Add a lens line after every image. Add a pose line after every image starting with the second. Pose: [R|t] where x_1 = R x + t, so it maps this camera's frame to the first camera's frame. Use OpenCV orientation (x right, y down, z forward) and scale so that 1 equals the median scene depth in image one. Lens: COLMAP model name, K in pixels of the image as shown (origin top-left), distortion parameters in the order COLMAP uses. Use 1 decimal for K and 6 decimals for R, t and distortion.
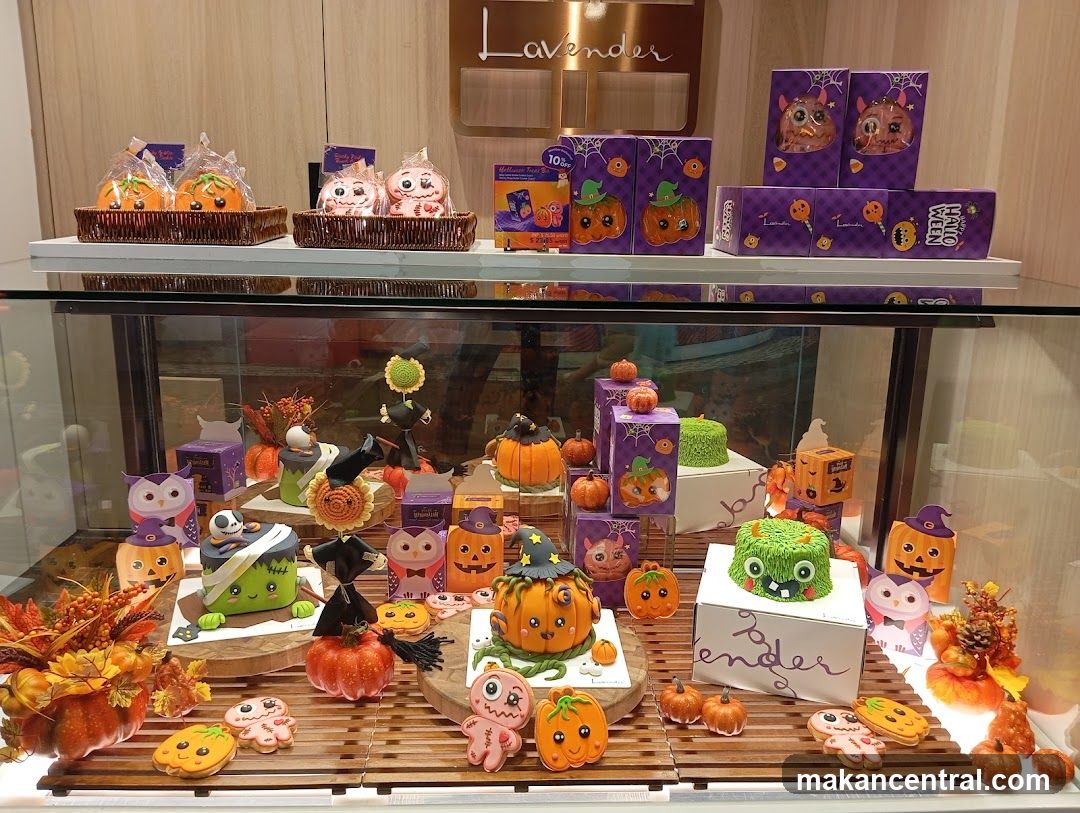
lens RADIAL K [[926.6, 0, 542.2], [0, 926.6, 413.8], [0, 0, 1]] dist [0.081574, -0.190557]
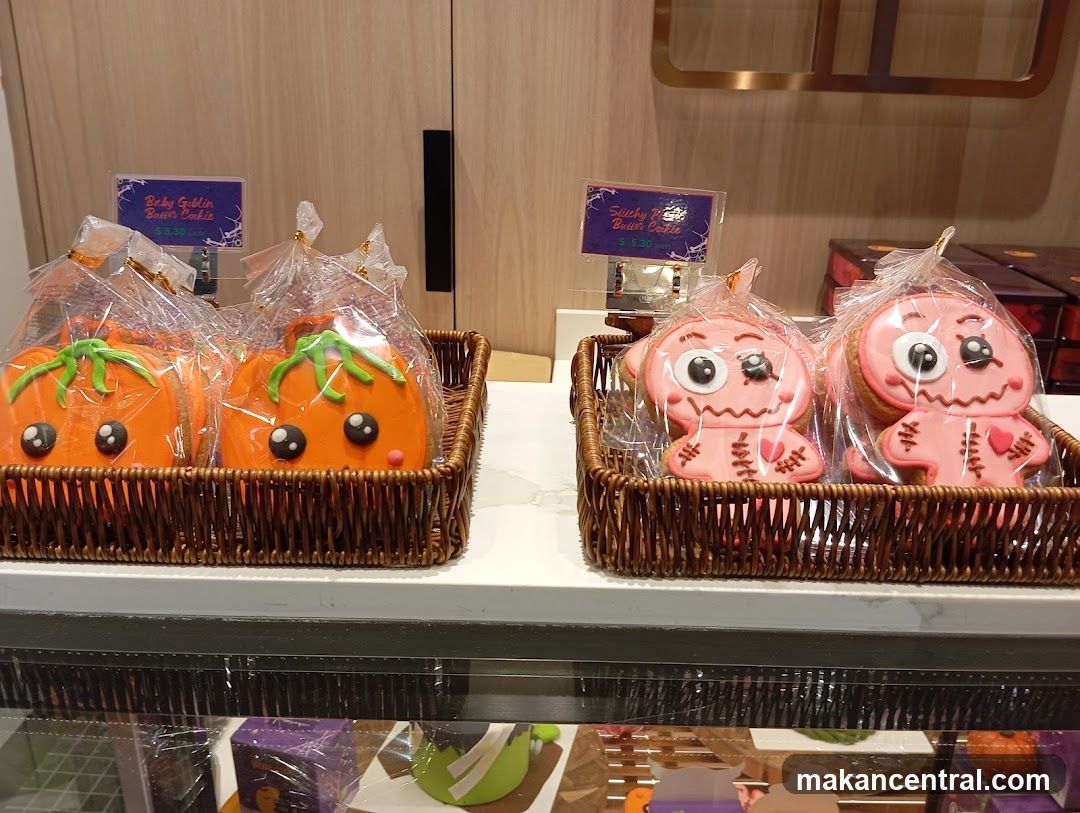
lens RADIAL K [[926.6, 0, 542.2], [0, 926.6, 413.8], [0, 0, 1]] dist [0.081574, -0.190557]
pose [[0.998856, 0.016496, -0.044874, -0.255079], [-0.012471, 0.995995, 0.088536, -0.247560], [0.046155, -0.087875, 0.995062, 0.651908]]
